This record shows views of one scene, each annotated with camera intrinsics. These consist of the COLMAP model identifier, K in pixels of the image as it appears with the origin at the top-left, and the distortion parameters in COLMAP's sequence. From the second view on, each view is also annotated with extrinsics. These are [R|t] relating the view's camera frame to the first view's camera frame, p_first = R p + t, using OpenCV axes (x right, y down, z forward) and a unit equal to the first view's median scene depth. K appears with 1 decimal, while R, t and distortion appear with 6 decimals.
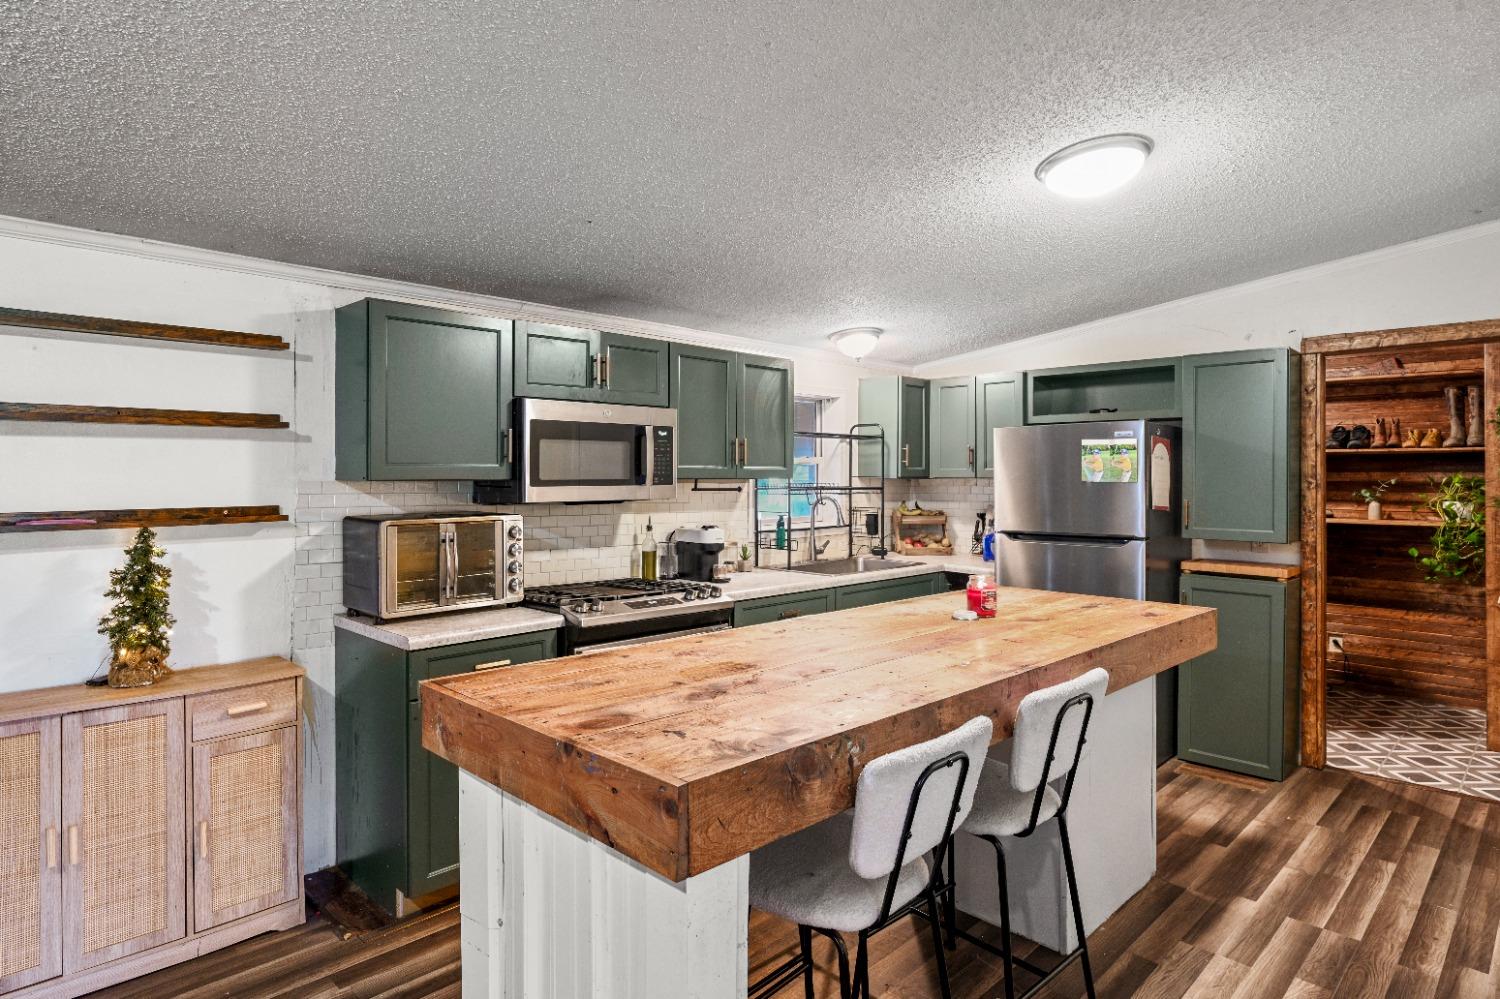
lens RADIAL K [[833.7, 0, 750.0], [0, 833.7, 499.5], [0, 0, 1]] dist [0.000034, -0.002022]
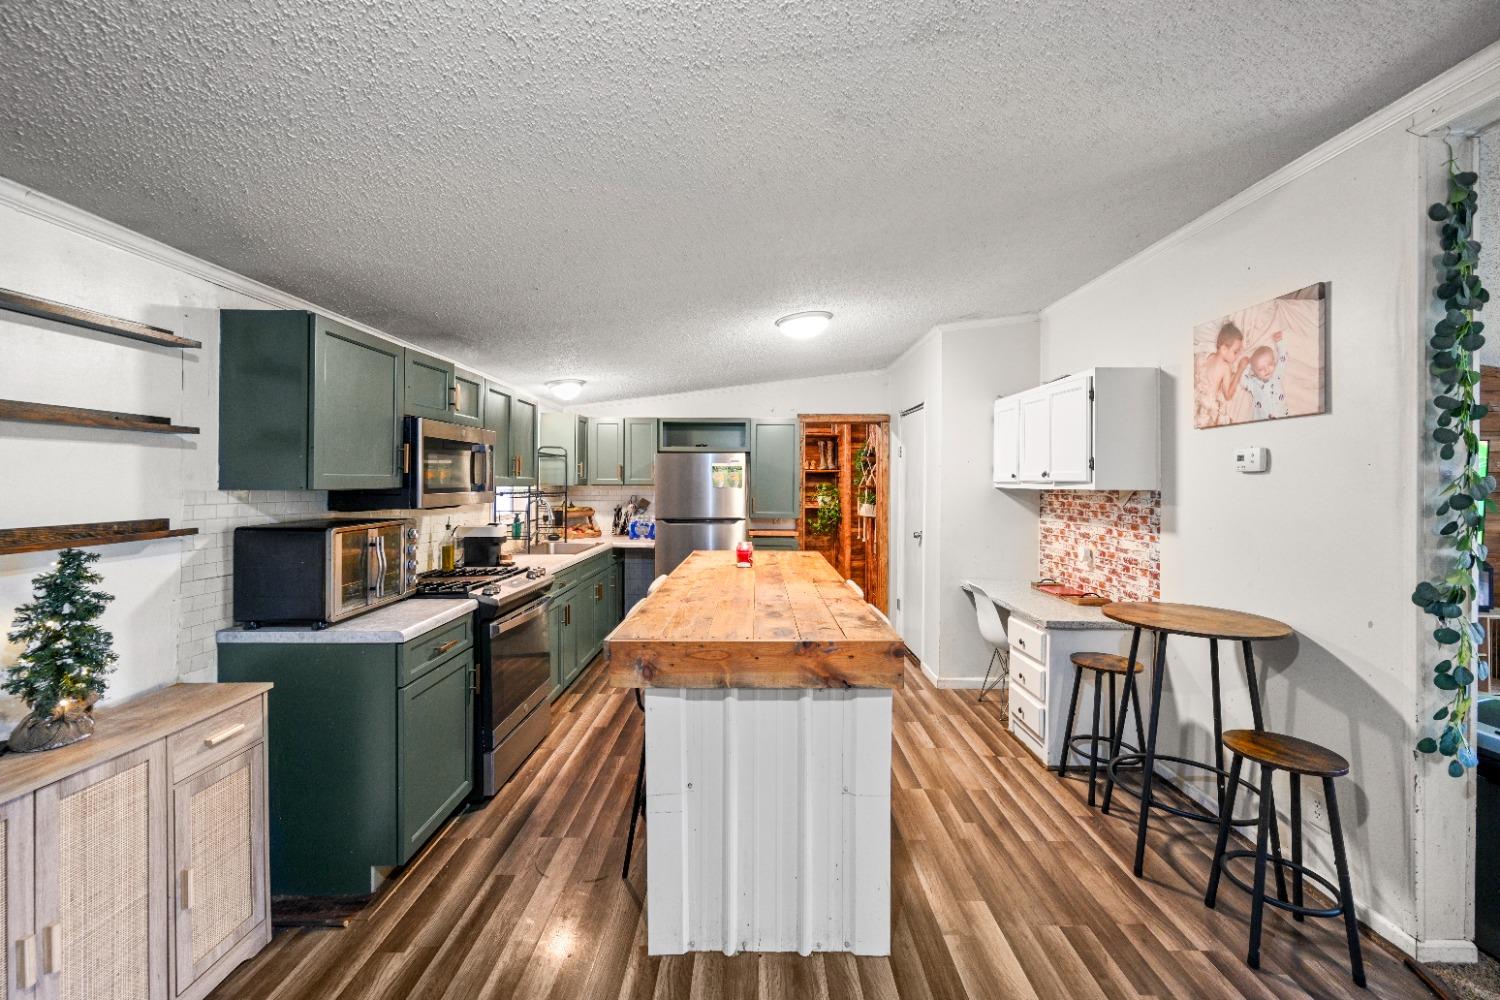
lens RADIAL K [[604.9, 0, 751.6], [0, 604.9, 505.5], [0, 0, 1]] dist [0.000475, 0.000317]
pose [[0.710281, -0.024467, 0.703493, -0.559812], [0.015921, 0.999698, 0.018694, -0.008591], [-0.703739, -0.002077, 0.710456, 0.085221]]
